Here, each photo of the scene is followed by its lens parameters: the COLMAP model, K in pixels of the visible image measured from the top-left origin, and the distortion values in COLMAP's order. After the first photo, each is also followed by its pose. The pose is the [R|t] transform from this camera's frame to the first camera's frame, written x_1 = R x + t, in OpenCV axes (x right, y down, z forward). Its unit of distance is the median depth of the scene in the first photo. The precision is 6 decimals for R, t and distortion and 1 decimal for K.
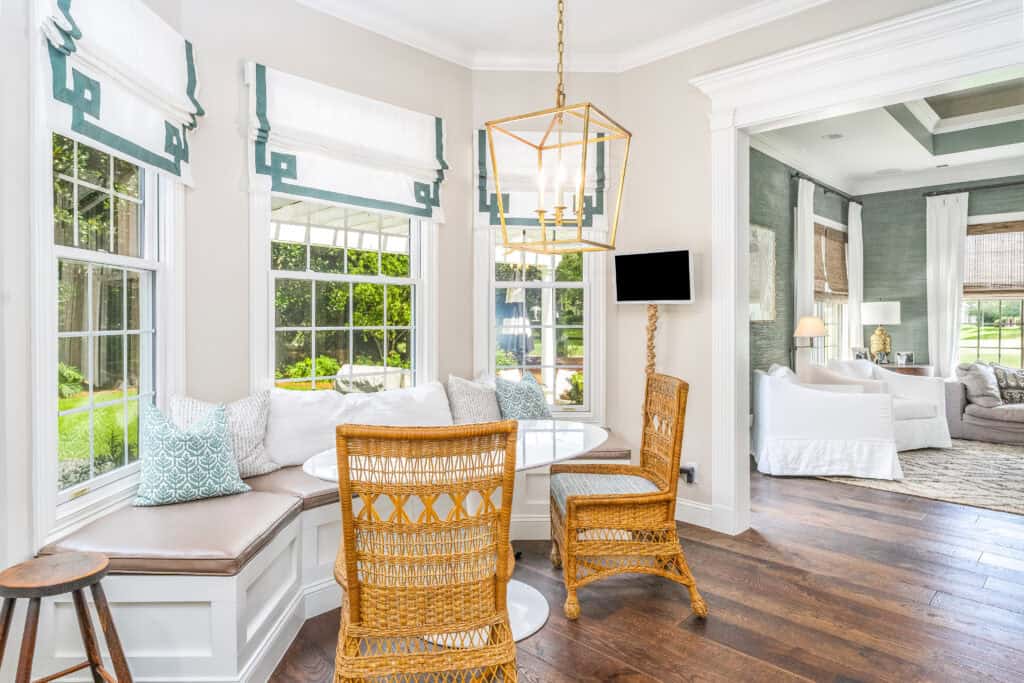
lens RADIAL K [[625.1, 0, 533.2], [0, 625.1, 321.8], [0, 0, 1]] dist [0.017723, -0.002631]
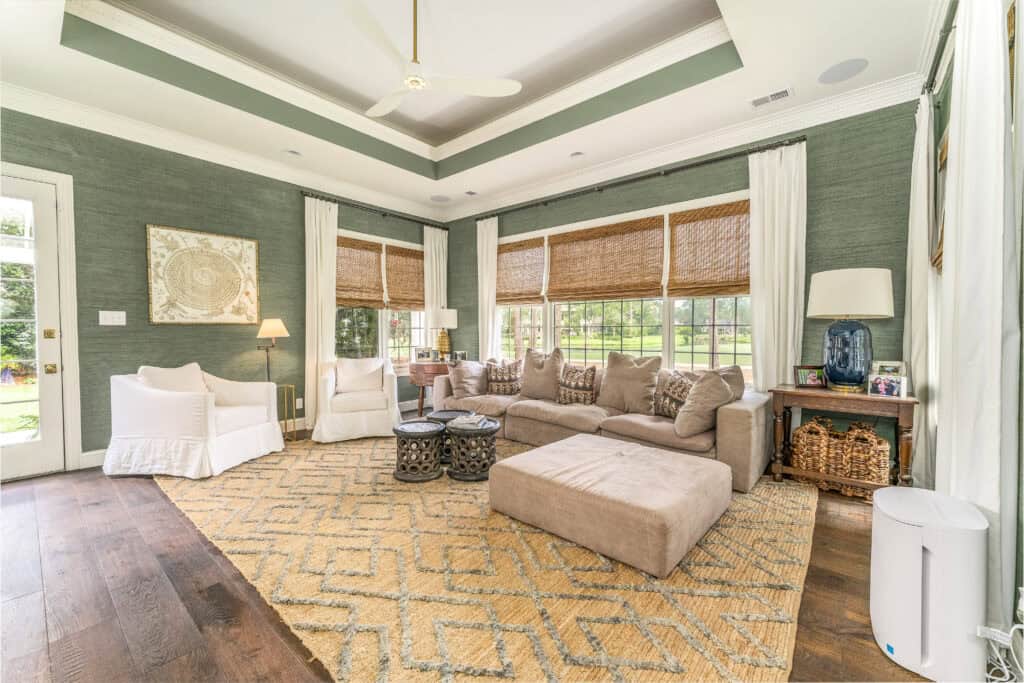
lens RADIAL K [[418.3, 0, 516.4], [0, 418.3, 339.0], [0, 0, 1]] dist [0.001221, -0.000801]
pose [[0.998731, -0.006750, 0.049915, 0.737178], [0.006213, 0.999921, 0.010904, 0.018199], [-0.049985, -0.010580, 0.998694, 0.221939]]
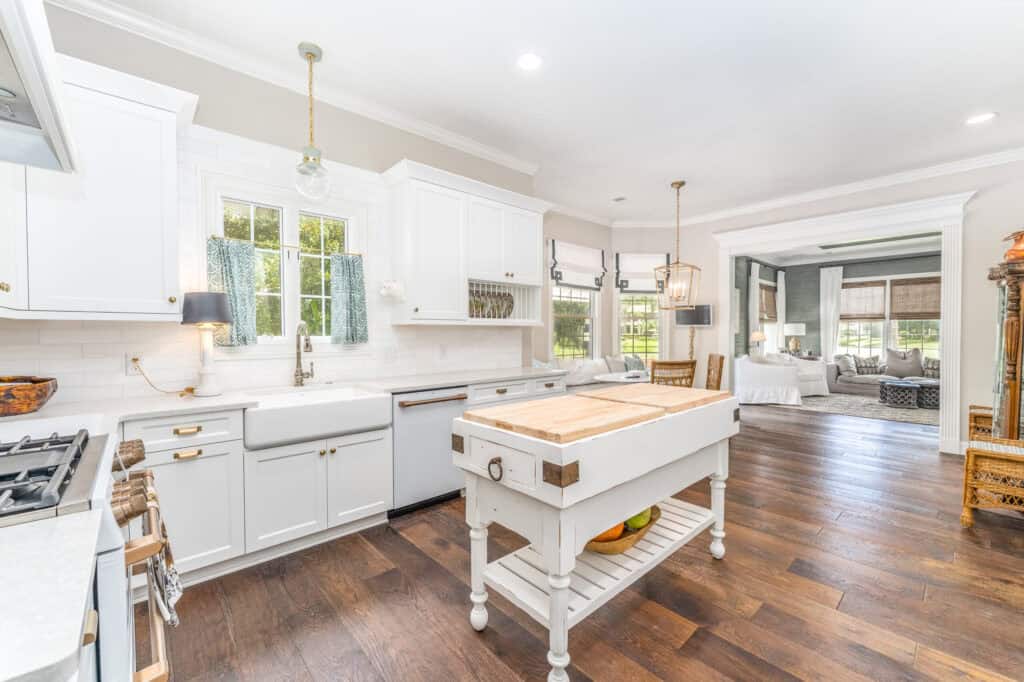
lens RADIAL K [[418.3, 0, 518.5], [0, 418.3, 342.5], [0, 0, 1]] dist [0.001221, -0.000801]
pose [[0.996105, -0.000384, -0.088178, -0.193175], [0.001760, 0.999878, 0.015529, 0.005198], [0.088161, -0.015624, 0.995984, -0.385384]]
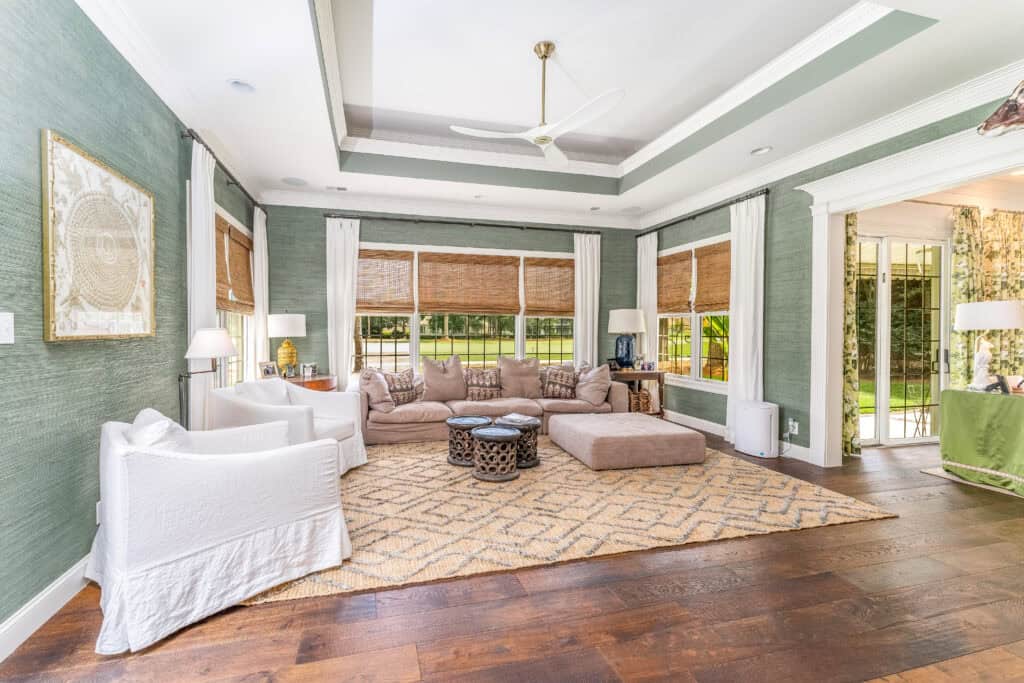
lens RADIAL K [[418.3, 0, 481.2], [0, 418.3, 332.9], [0, 0, 1]] dist [0.001221, -0.000801]
pose [[0.544323, -0.004663, 0.838863, 0.188480], [0.003594, 0.999988, 0.003226, -0.003761], [-0.838868, 0.001259, 0.544334, 0.435171]]
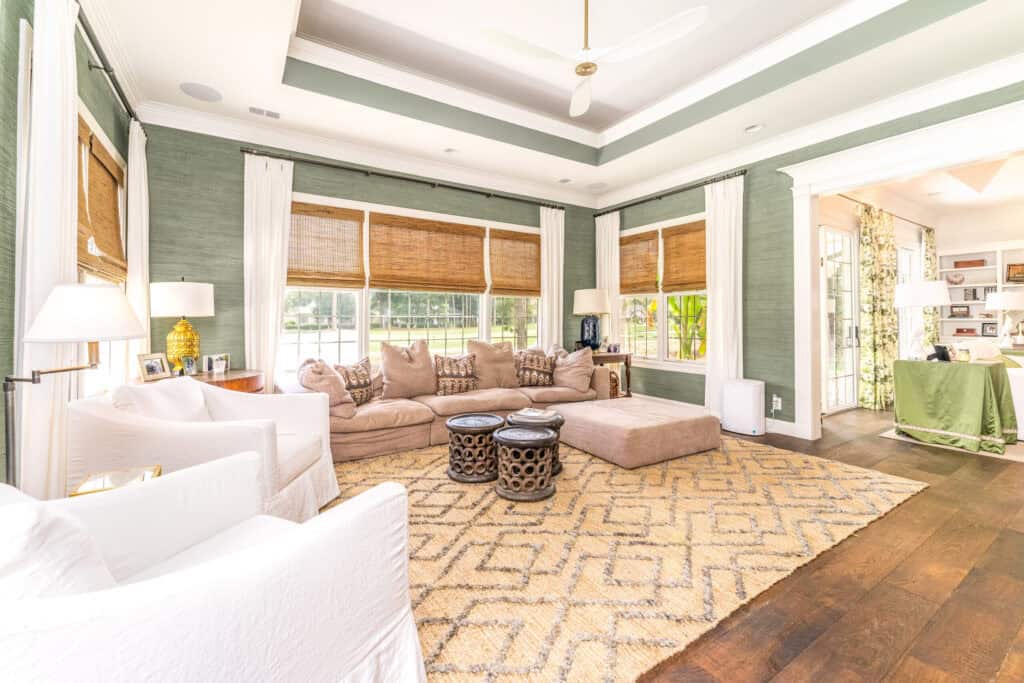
lens RADIAL K [[418.3, 0, 504.2], [0, 418.3, 309.3], [0, 0, 1]] dist [0.001221, -0.000801]
pose [[0.269431, 0.022906, 0.962747, 0.240468], [0.008587, 0.999620, -0.026187, 0.012327], [-0.962981, 0.015323, 0.269132, 0.616089]]
